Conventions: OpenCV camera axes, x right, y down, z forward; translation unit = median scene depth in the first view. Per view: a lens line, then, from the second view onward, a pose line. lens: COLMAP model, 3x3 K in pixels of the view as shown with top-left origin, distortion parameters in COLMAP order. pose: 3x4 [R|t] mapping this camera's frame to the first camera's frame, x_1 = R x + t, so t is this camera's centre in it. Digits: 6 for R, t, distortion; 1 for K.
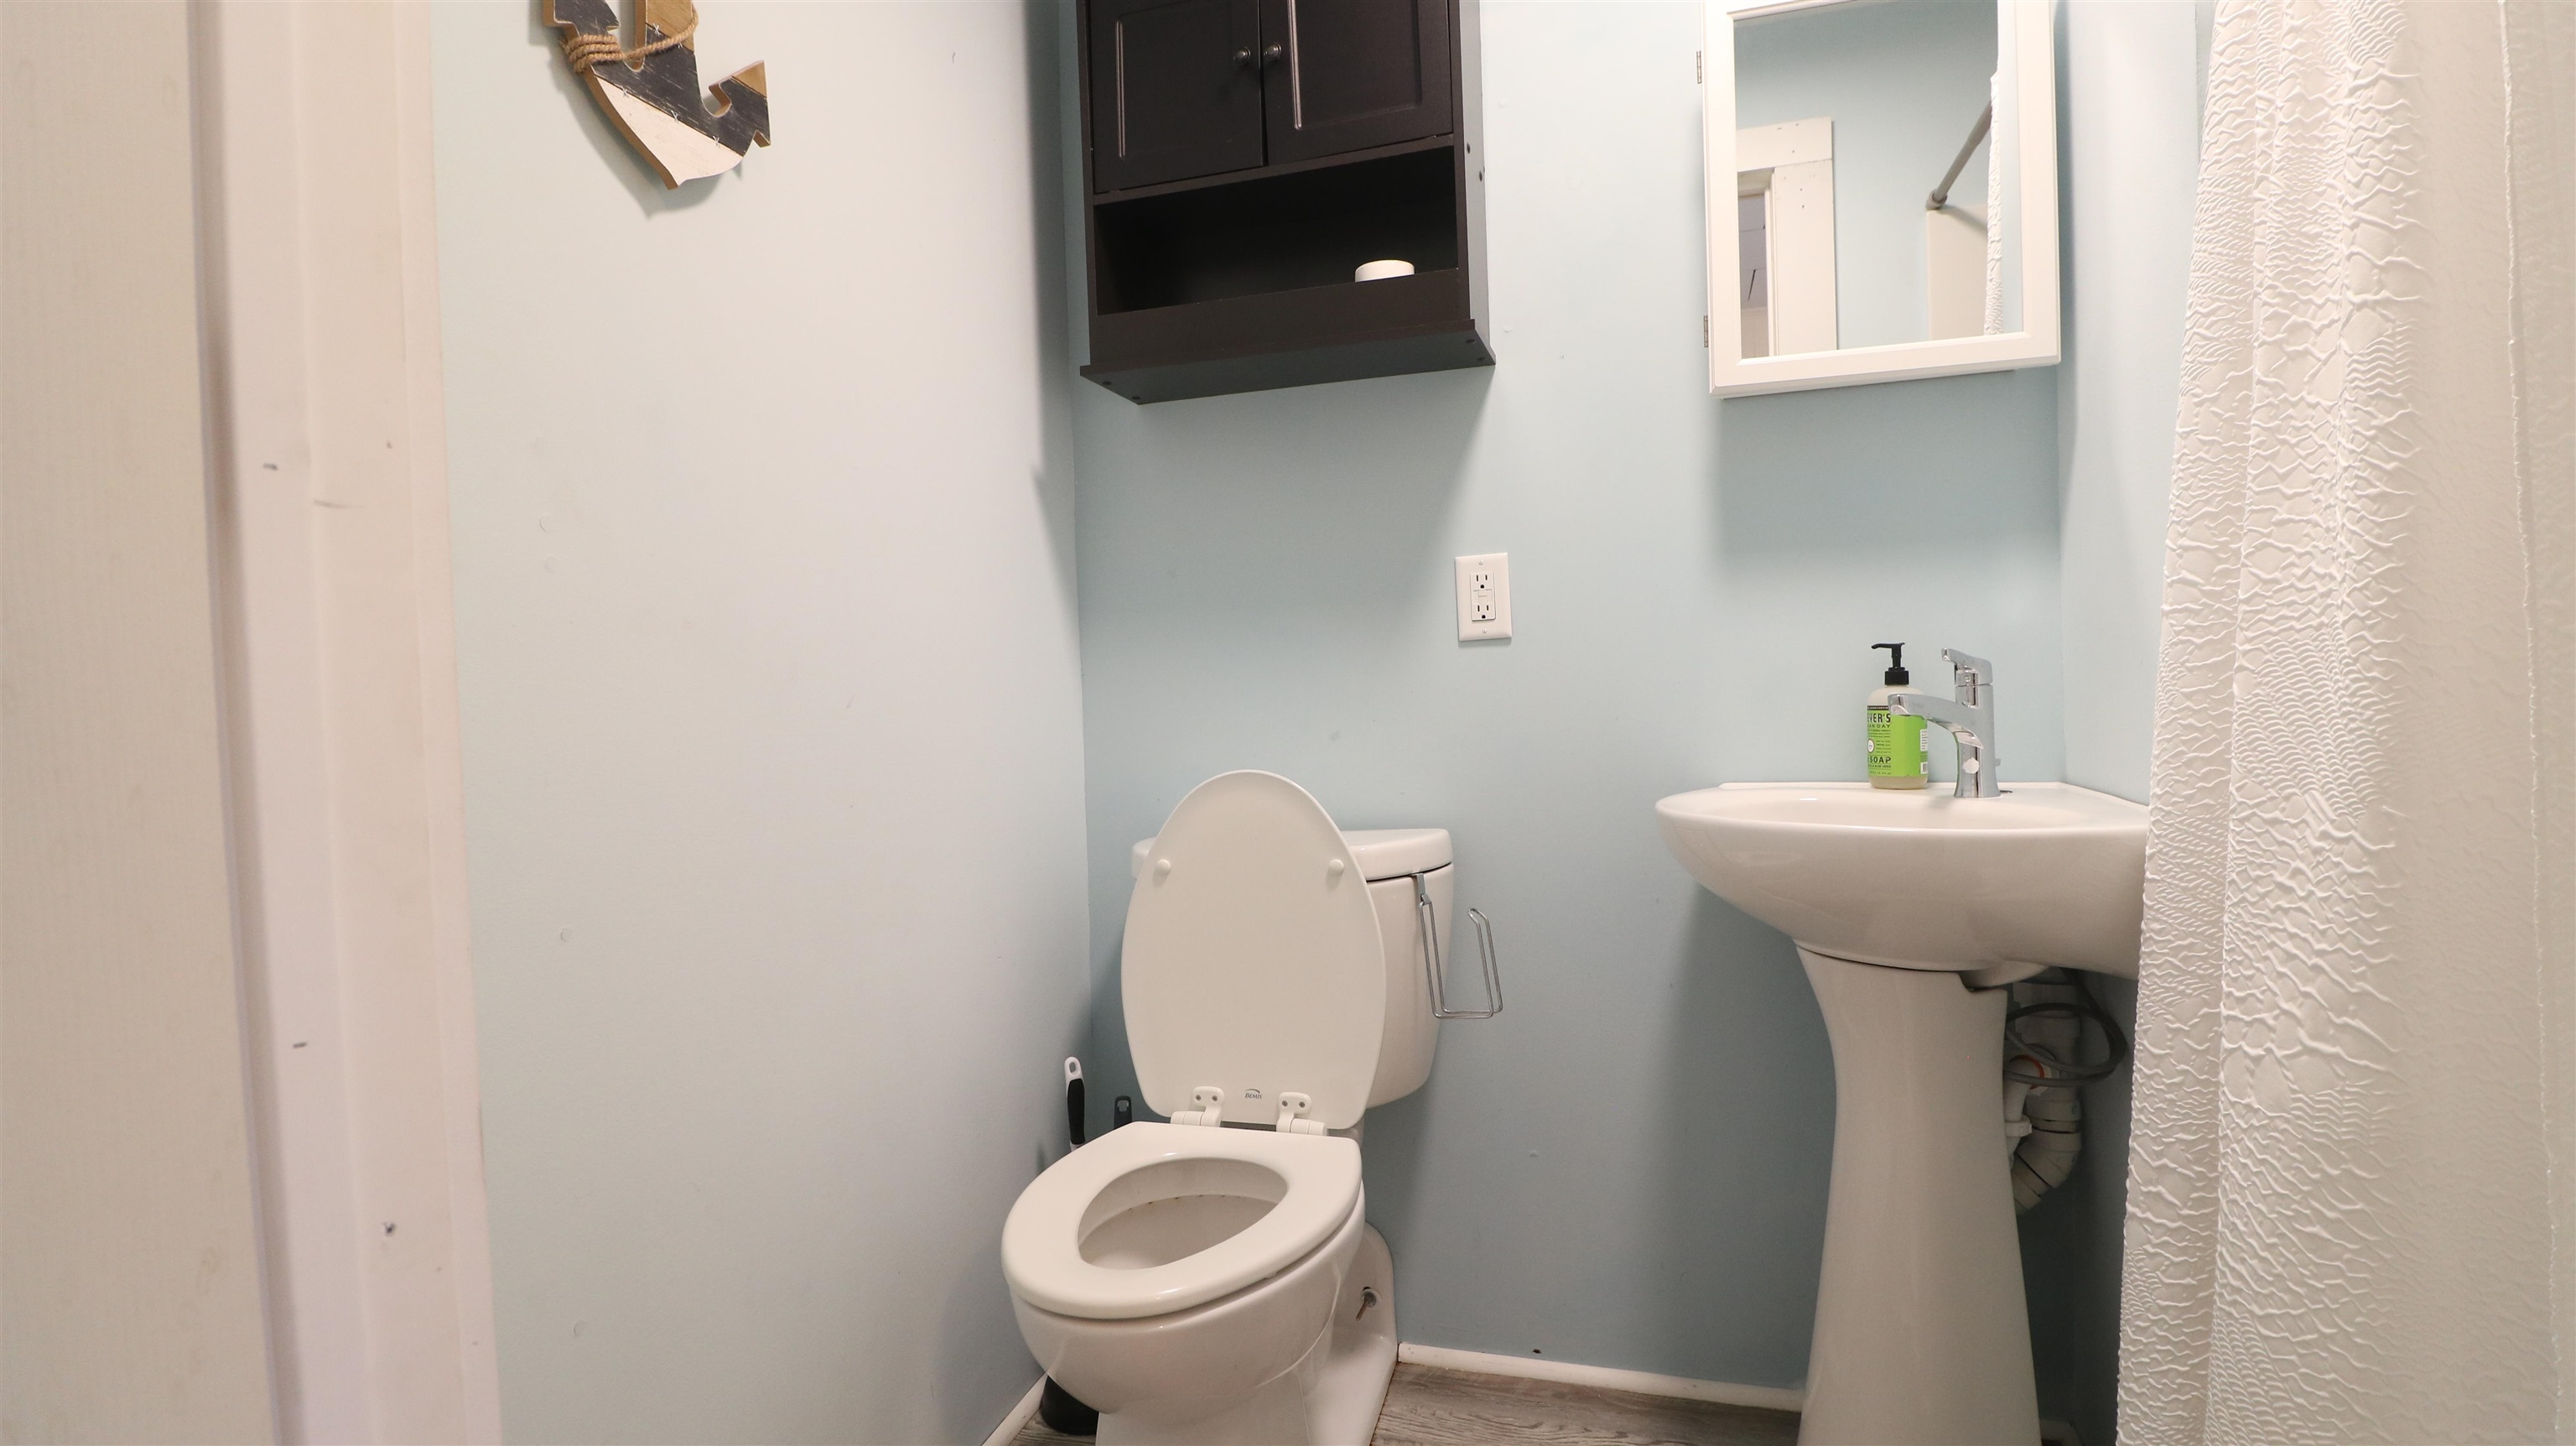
lens RADIAL K [[1182.9, 0, 1291.5], [0, 1182.9, 727.6], [0, 0, 1]] dist [-0.013080, -0.005526]
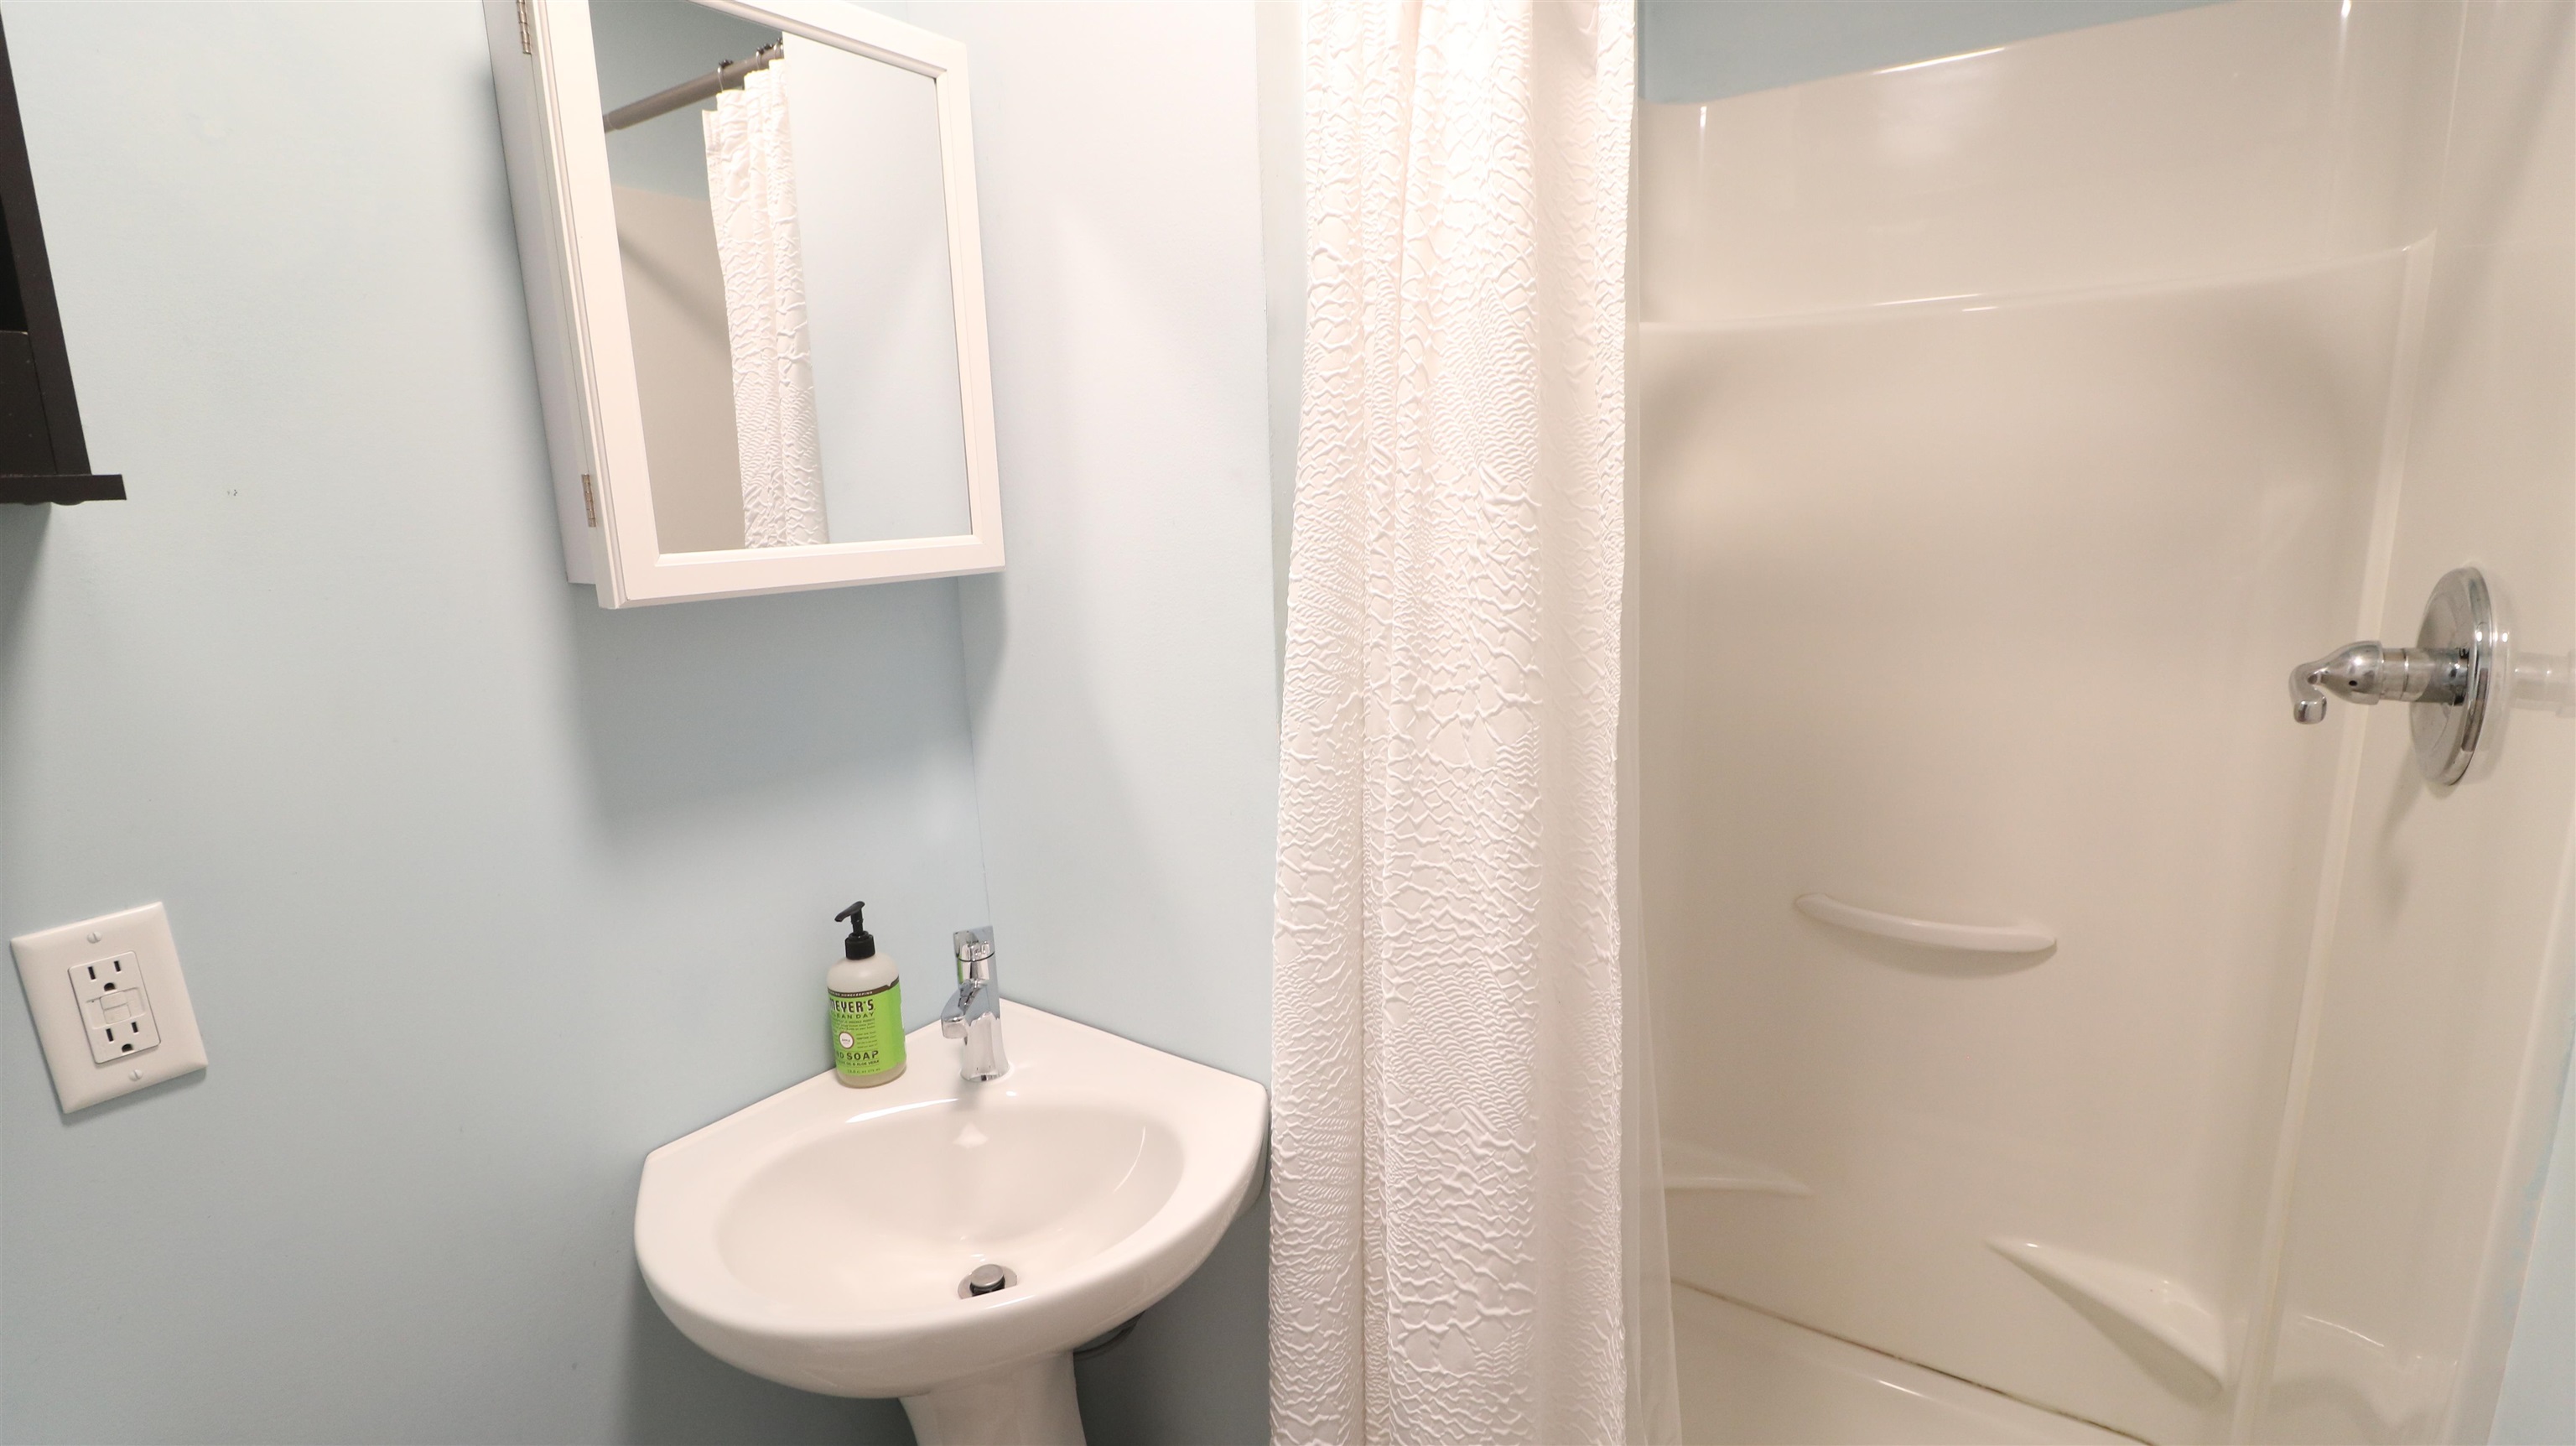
lens RADIAL K [[1182.9, 0, 1294.3], [0, 1182.9, 722.6], [0, 0, 1]] dist [-0.013080, -0.005526]
pose [[0.298452, -0.167236, 0.939659, -0.198457], [0.052824, 0.985914, 0.158690, -0.498794], [-0.952962, 0.002275, 0.303082, 0.793622]]
